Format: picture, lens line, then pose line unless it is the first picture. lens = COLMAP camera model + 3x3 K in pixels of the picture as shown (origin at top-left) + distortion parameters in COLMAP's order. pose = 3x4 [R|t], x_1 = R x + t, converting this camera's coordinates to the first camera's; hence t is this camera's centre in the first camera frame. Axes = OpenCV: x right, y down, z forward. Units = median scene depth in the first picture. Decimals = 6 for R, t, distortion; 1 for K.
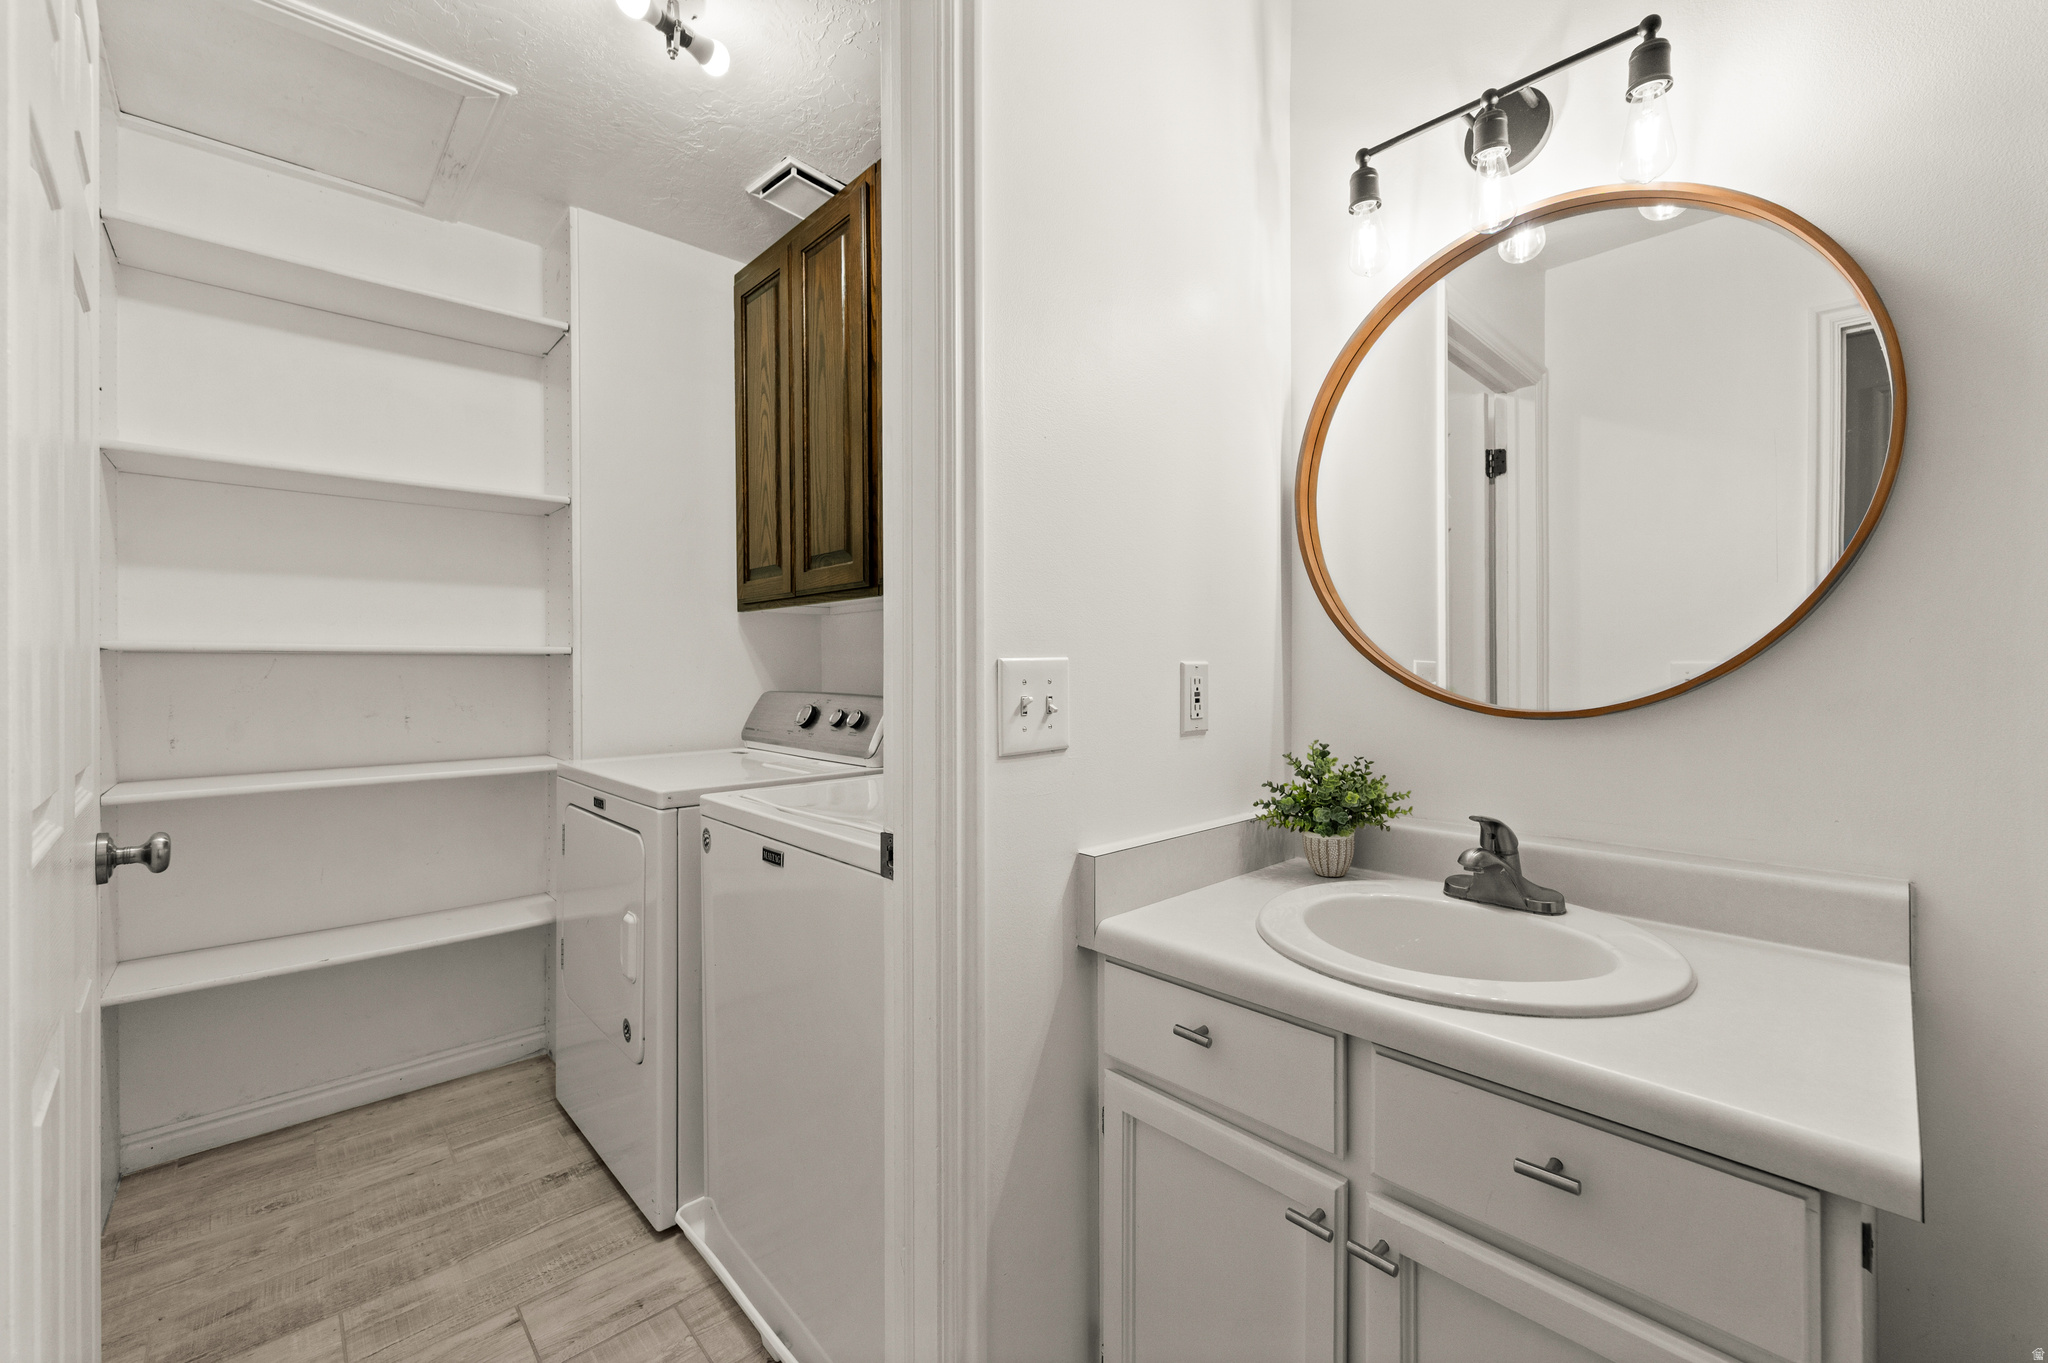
lens RADIAL K [[853.2, 0, 1024.0], [0, 853.2, 681.5], [0, 0, 1]] dist [0.002599, -0.000298]
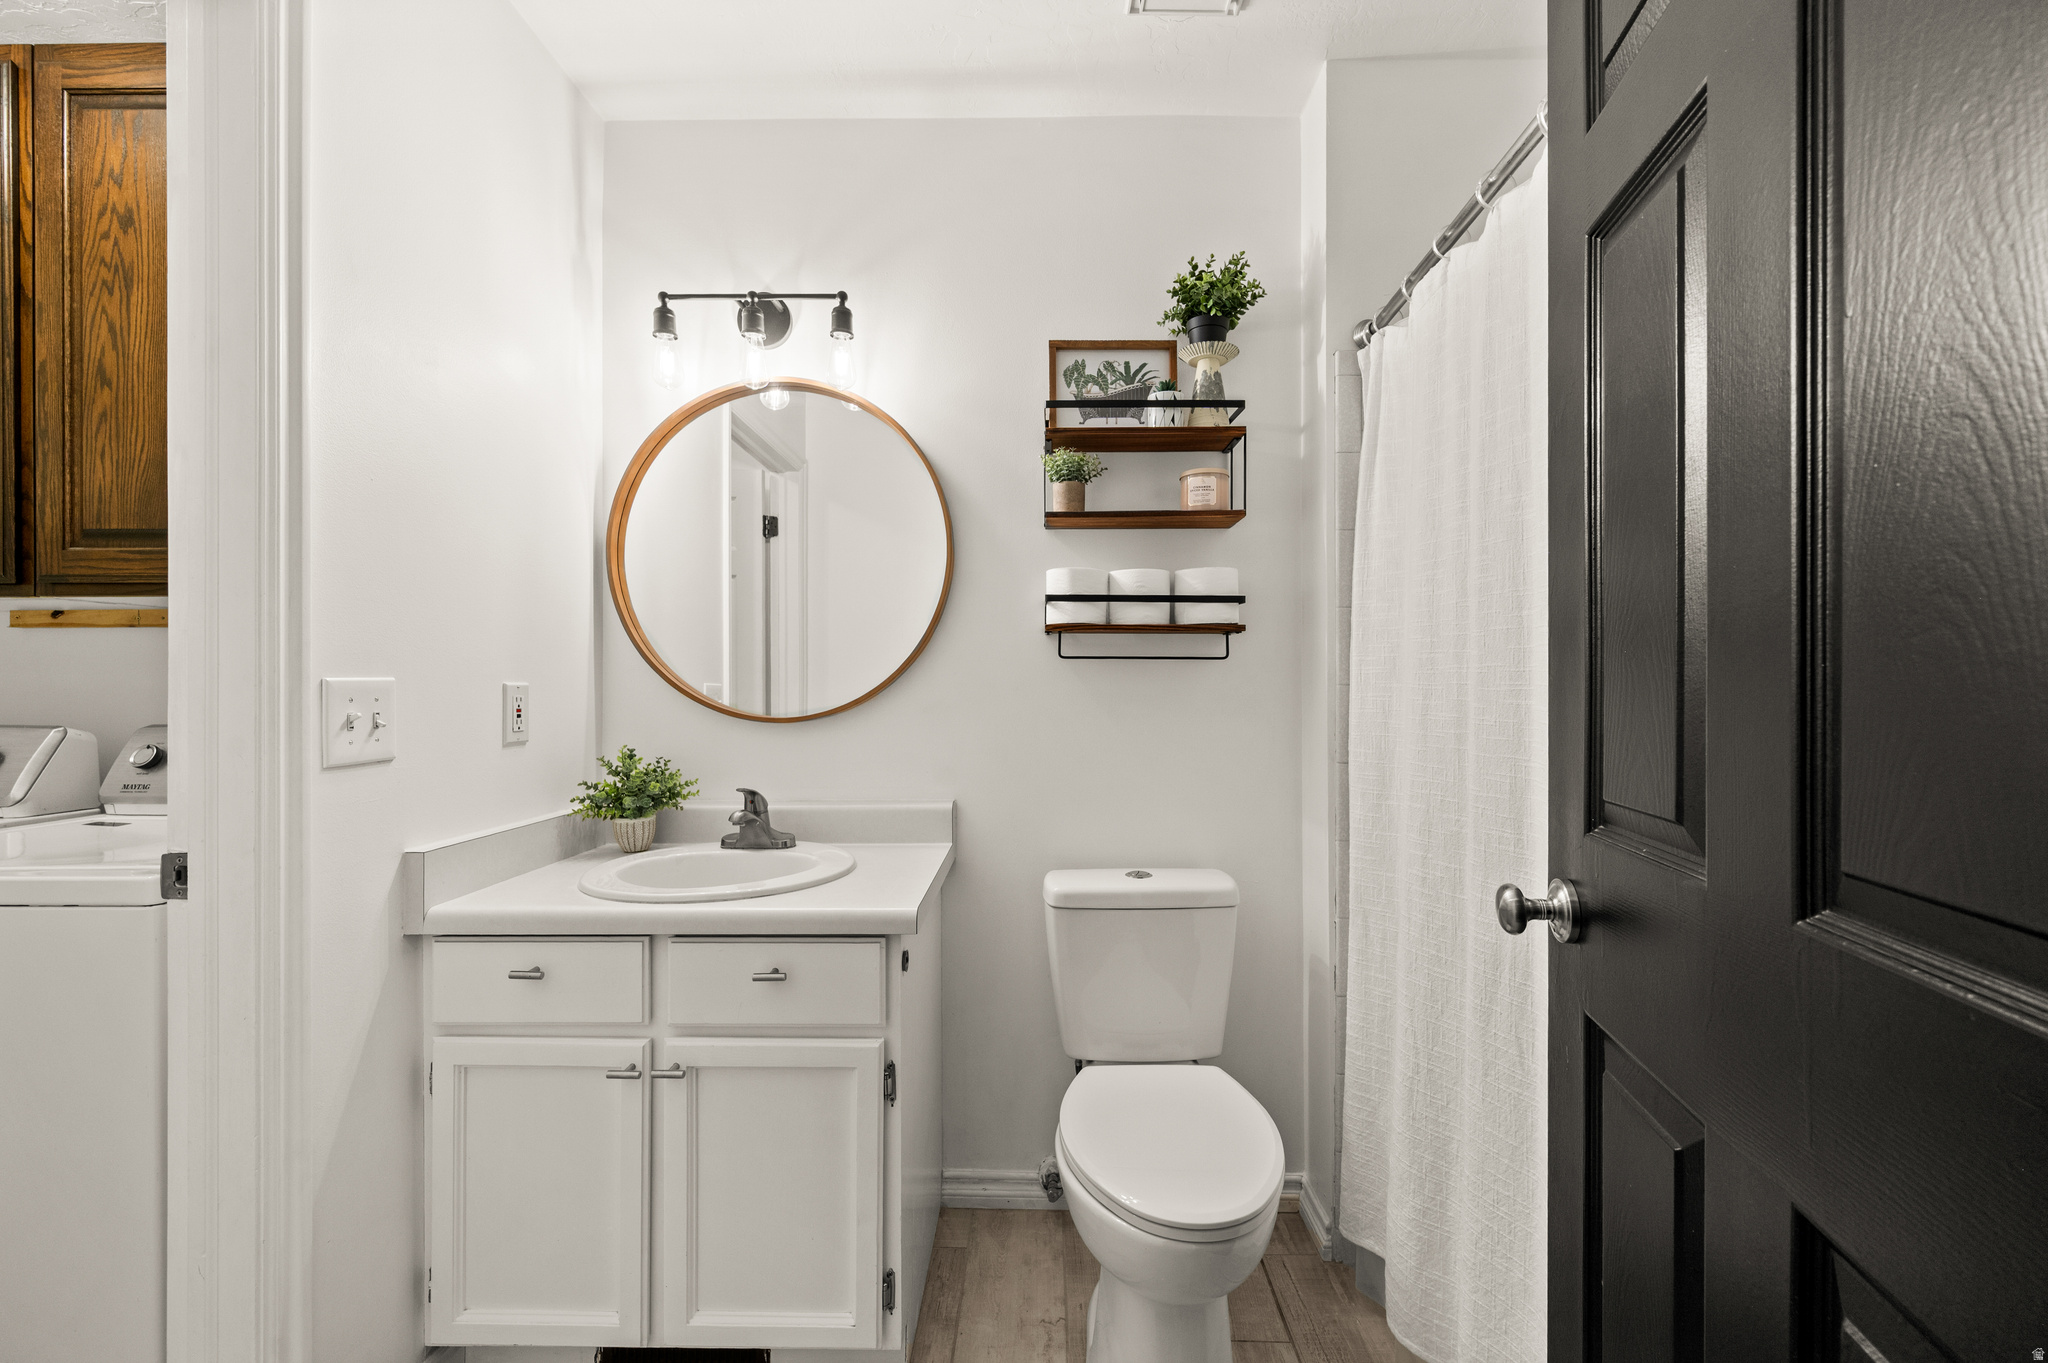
lens RADIAL K [[819.8, 0, 1036.5], [0, 819.8, 673.8], [0, 0, 1]] dist [-0.001940, -0.000702]
pose [[0.692118, 0.014601, 0.721637, -0.131580], [0.011599, 0.999441, -0.031347, 0.009006], [-0.721692, 0.030066, 0.691562, -0.328782]]
